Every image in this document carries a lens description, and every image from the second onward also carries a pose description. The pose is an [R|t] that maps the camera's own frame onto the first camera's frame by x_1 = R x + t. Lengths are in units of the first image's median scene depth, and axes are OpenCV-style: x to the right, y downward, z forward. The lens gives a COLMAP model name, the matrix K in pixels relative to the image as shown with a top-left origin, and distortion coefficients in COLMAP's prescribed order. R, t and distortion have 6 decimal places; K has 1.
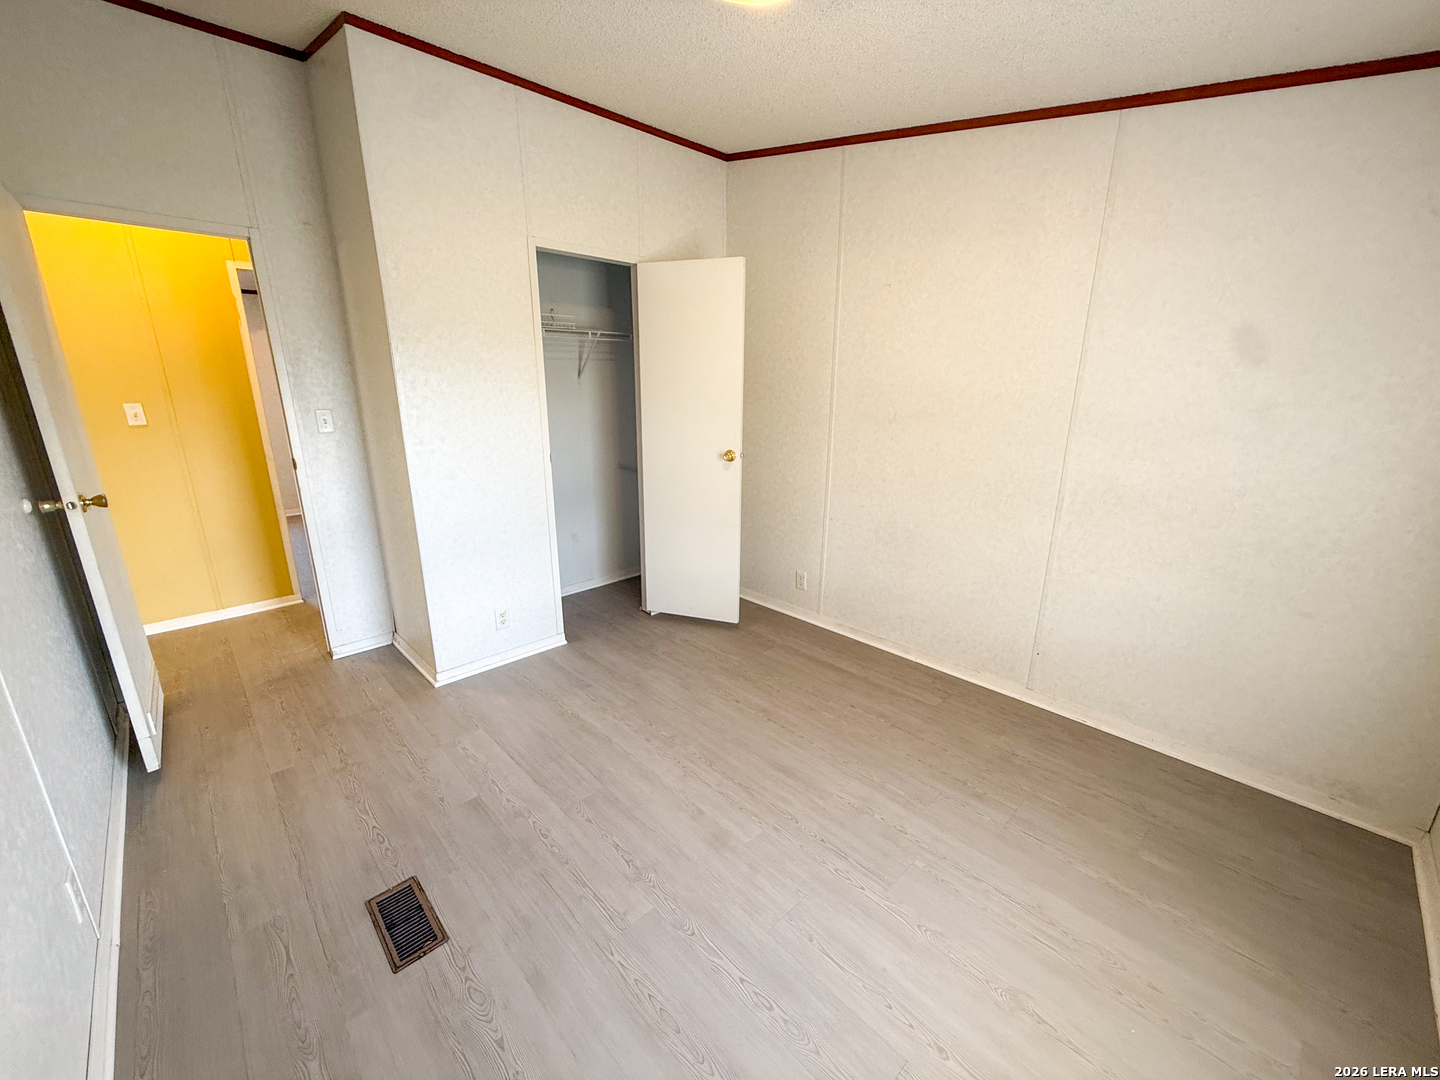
lens RADIAL K [[570.4, 0, 717.6], [0, 570.4, 540.1], [0, 0, 1]] dist [0.001596, -0.000176]
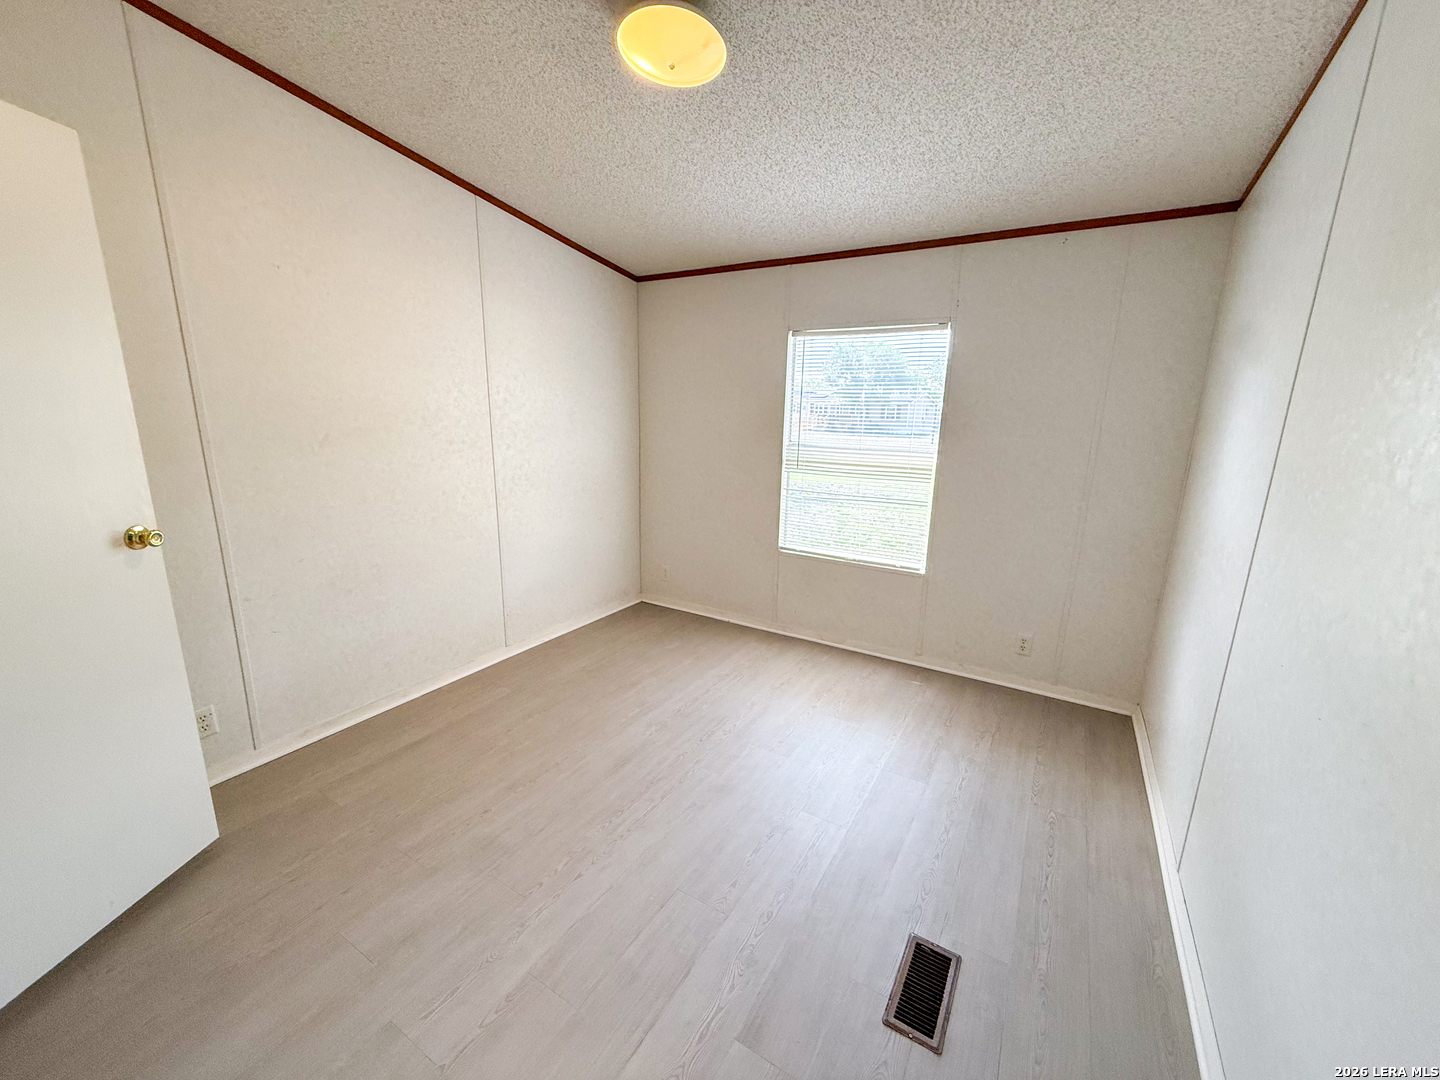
lens RADIAL K [[570.4, 0, 717.6], [0, 570.4, 540.1], [0, 0, 1]] dist [0.001596, -0.000176]
pose [[-0.254886, -0.228072, 0.939689, -0.806503], [0.241314, 0.926036, 0.290214, -0.237598], [-0.936376, 0.300732, -0.180997, 0.878196]]
